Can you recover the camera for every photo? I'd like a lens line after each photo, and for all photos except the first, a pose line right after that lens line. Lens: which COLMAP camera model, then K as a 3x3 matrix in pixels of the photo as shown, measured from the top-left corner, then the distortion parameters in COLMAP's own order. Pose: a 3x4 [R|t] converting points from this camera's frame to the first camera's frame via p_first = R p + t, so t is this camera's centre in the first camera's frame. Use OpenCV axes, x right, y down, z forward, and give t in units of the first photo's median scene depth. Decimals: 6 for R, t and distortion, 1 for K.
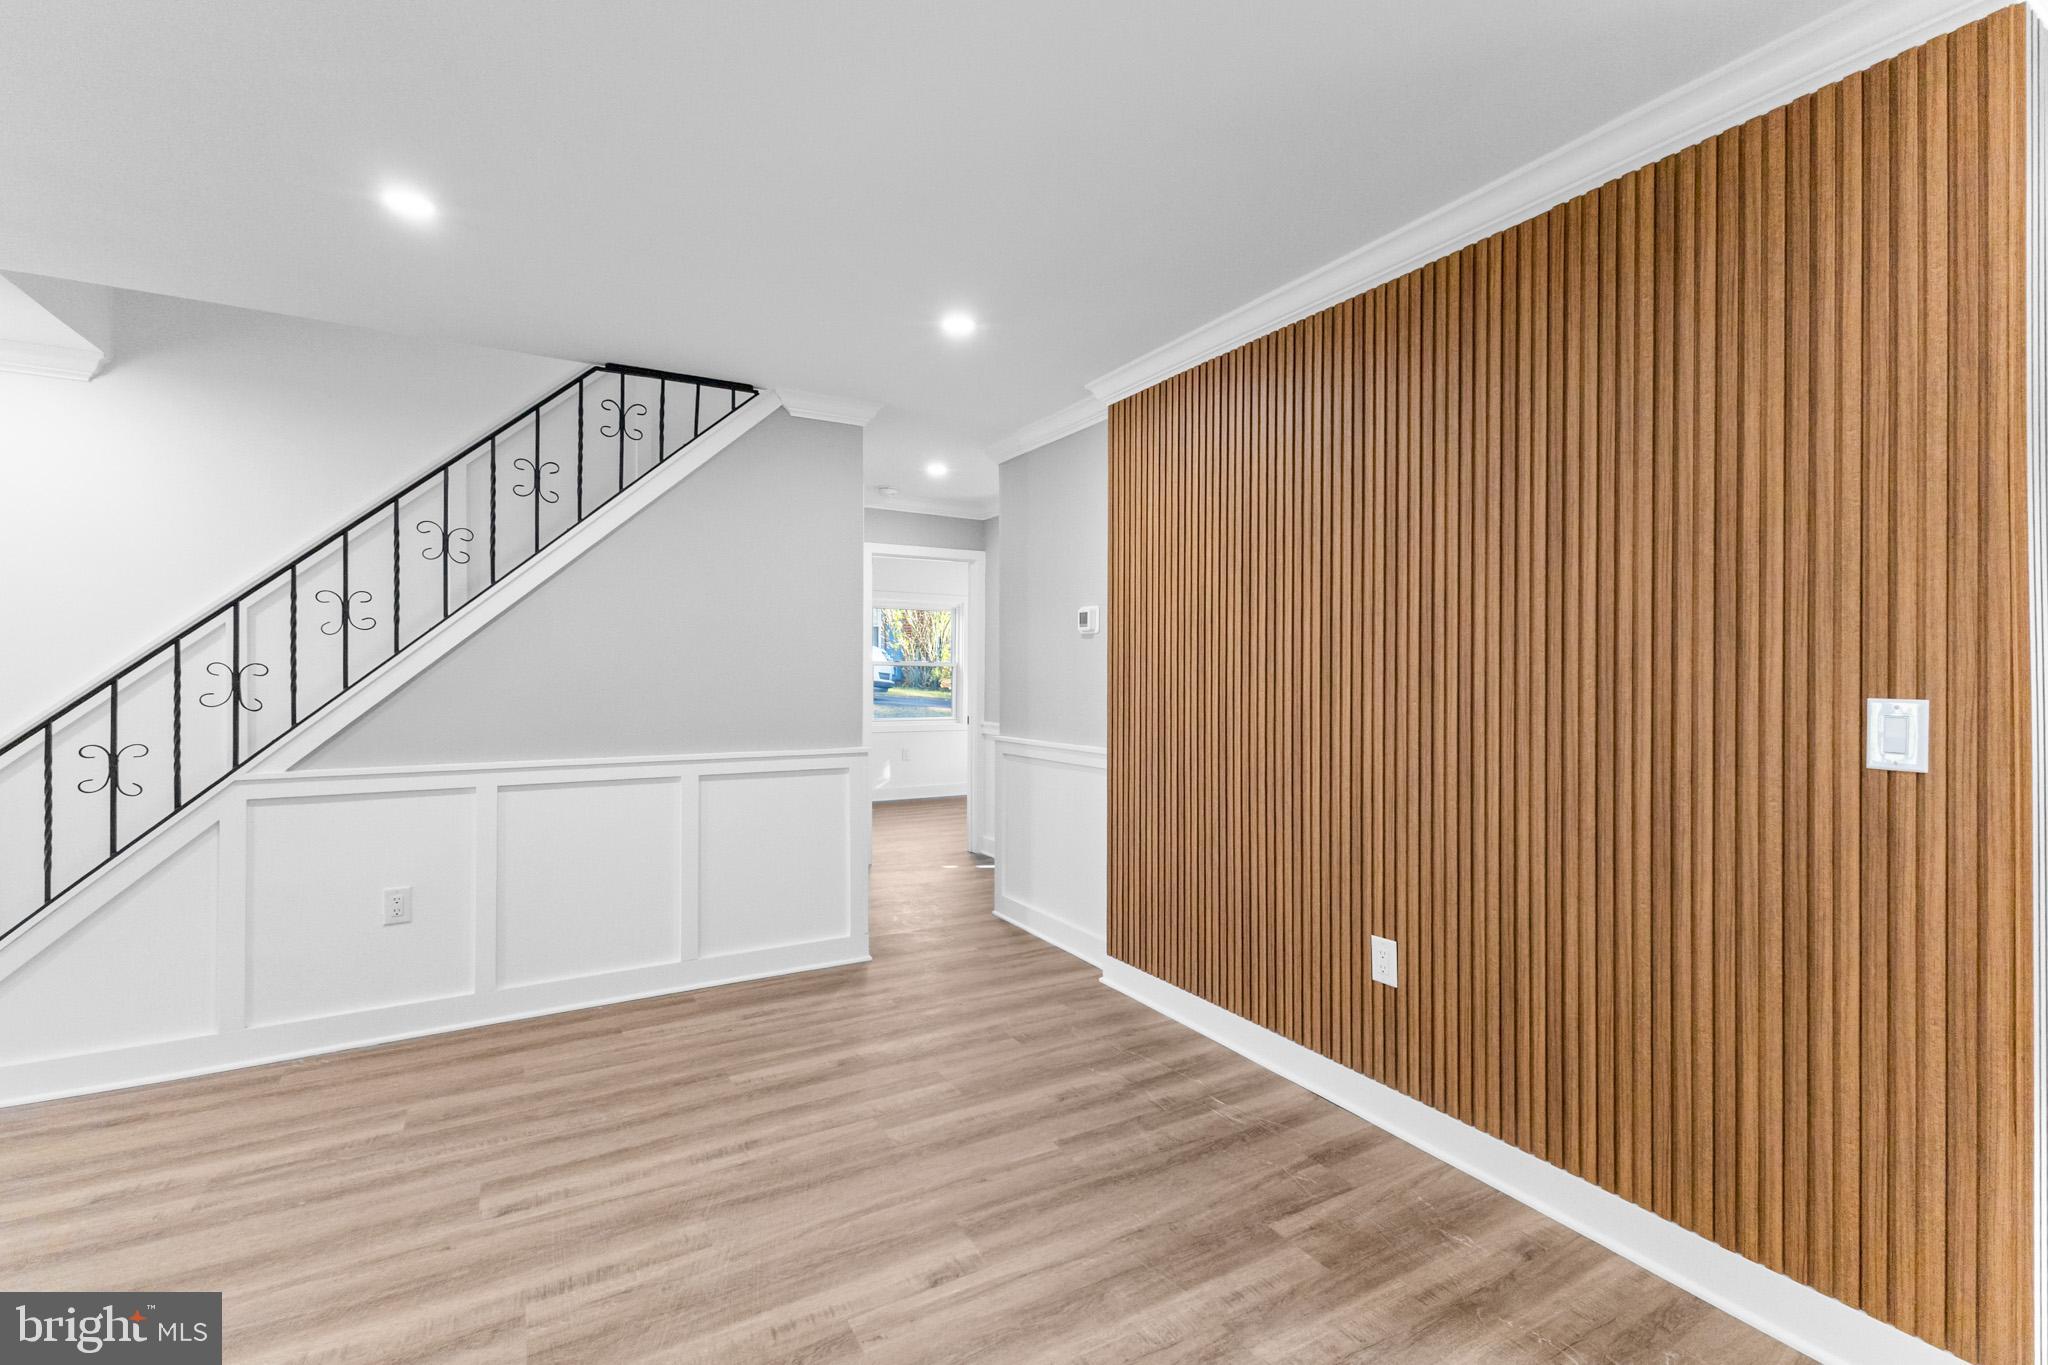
lens RADIAL K [[899.3, 0, 1027.2], [0, 899.3, 669.7], [0, 0, 1]] dist [0.012016, 0.000151]
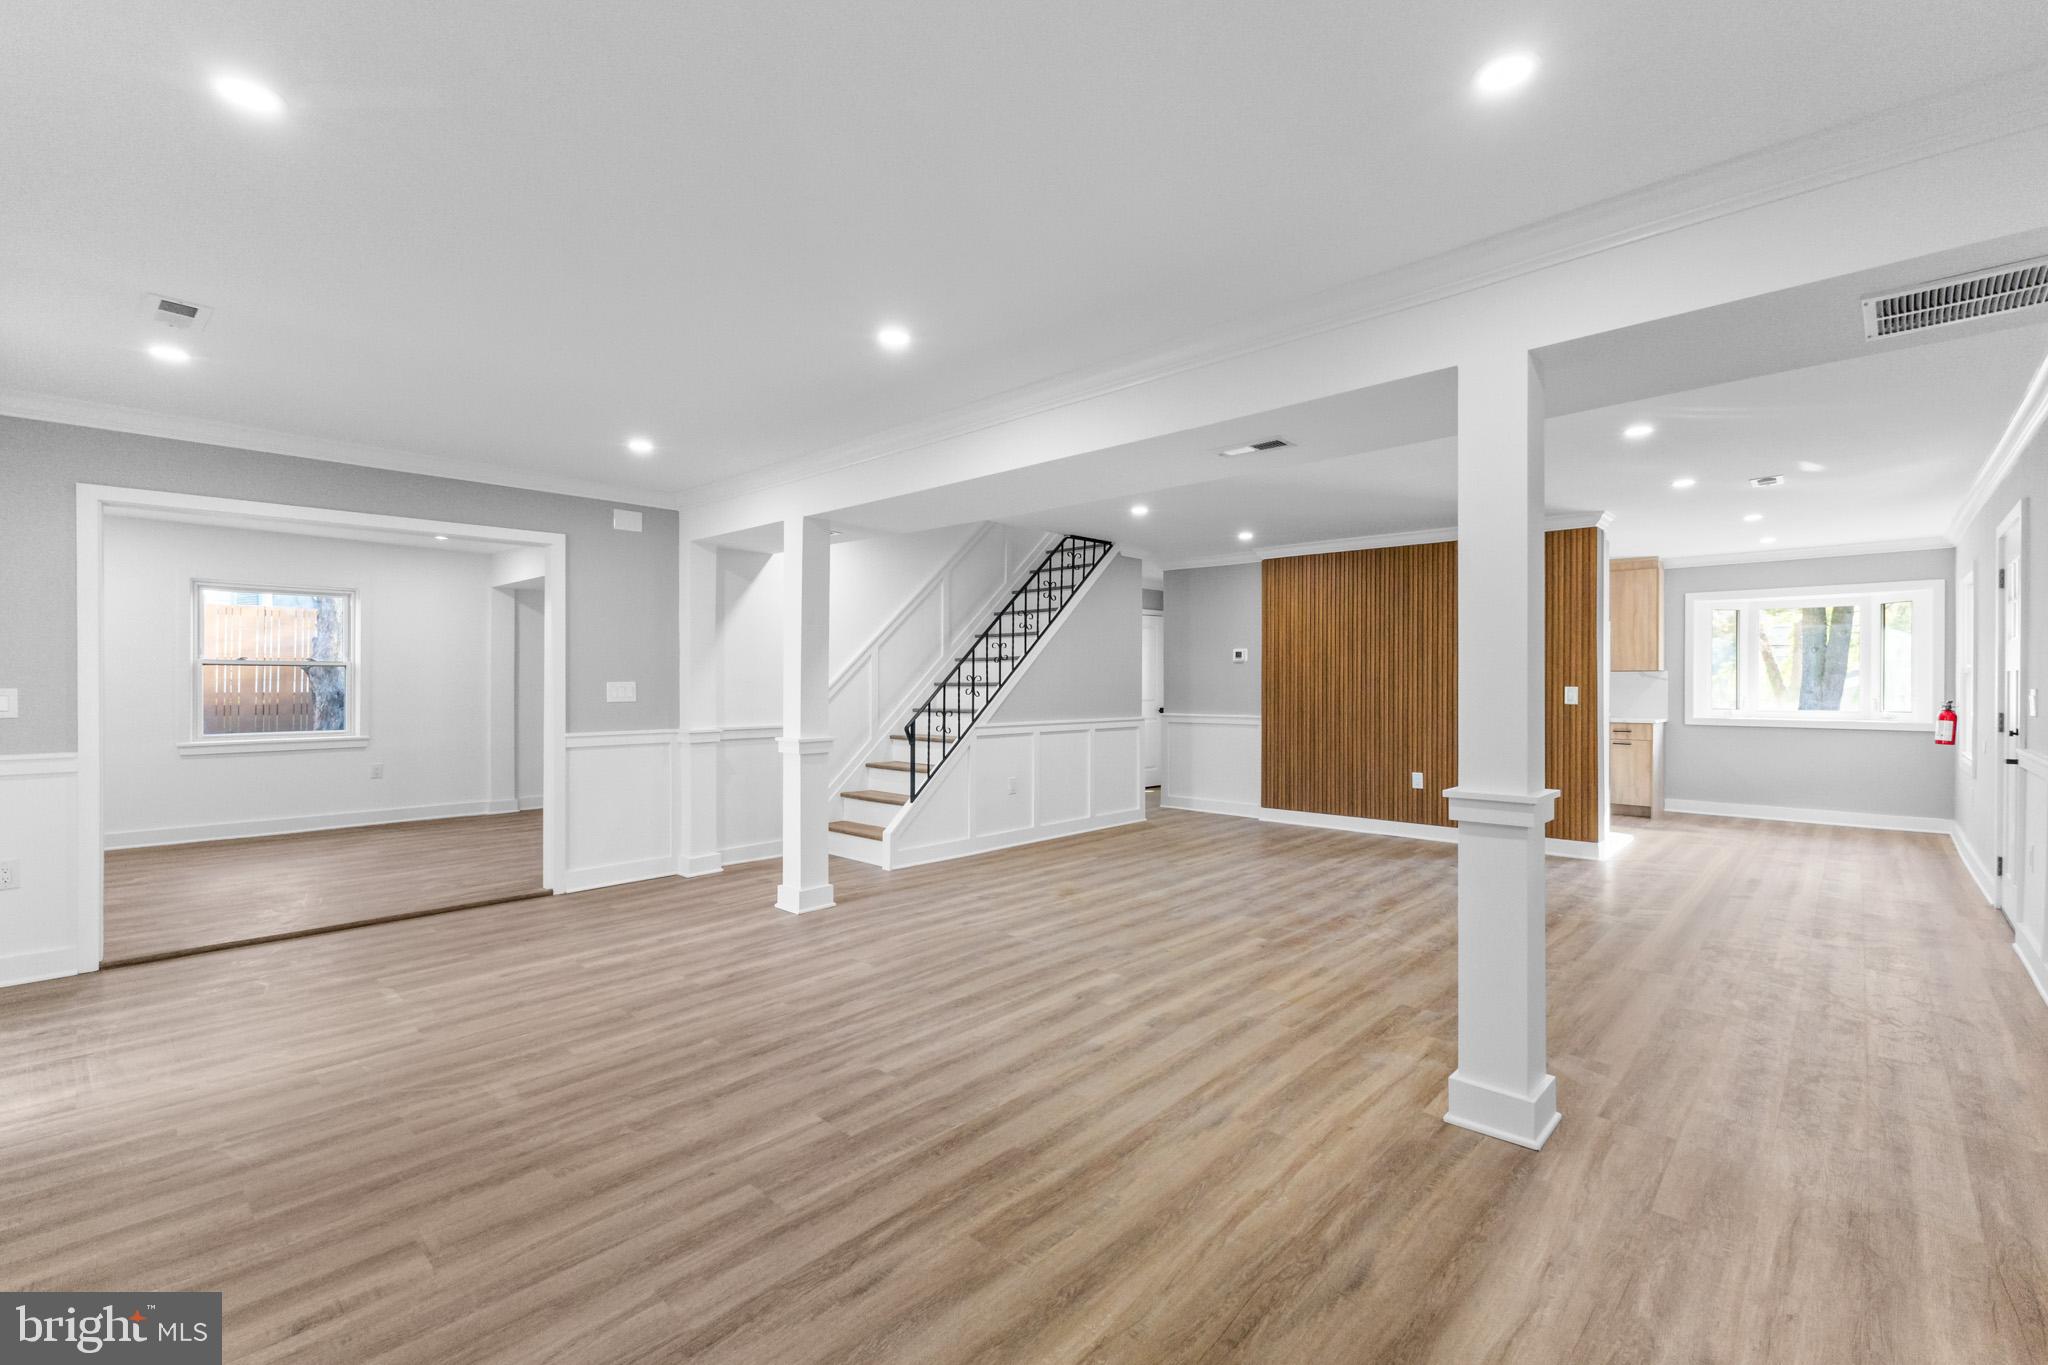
lens RADIAL K [[886.6, 0, 1025.4], [0, 886.6, 673.7], [0, 0, 1]] dist [0.008816, -0.000101]
pose [[0.957788, 0.003160, 0.287460, -1.305501], [-0.001653, 0.999984, -0.005486, 0.000254], [-0.287472, 0.004779, 0.957777, -1.094617]]
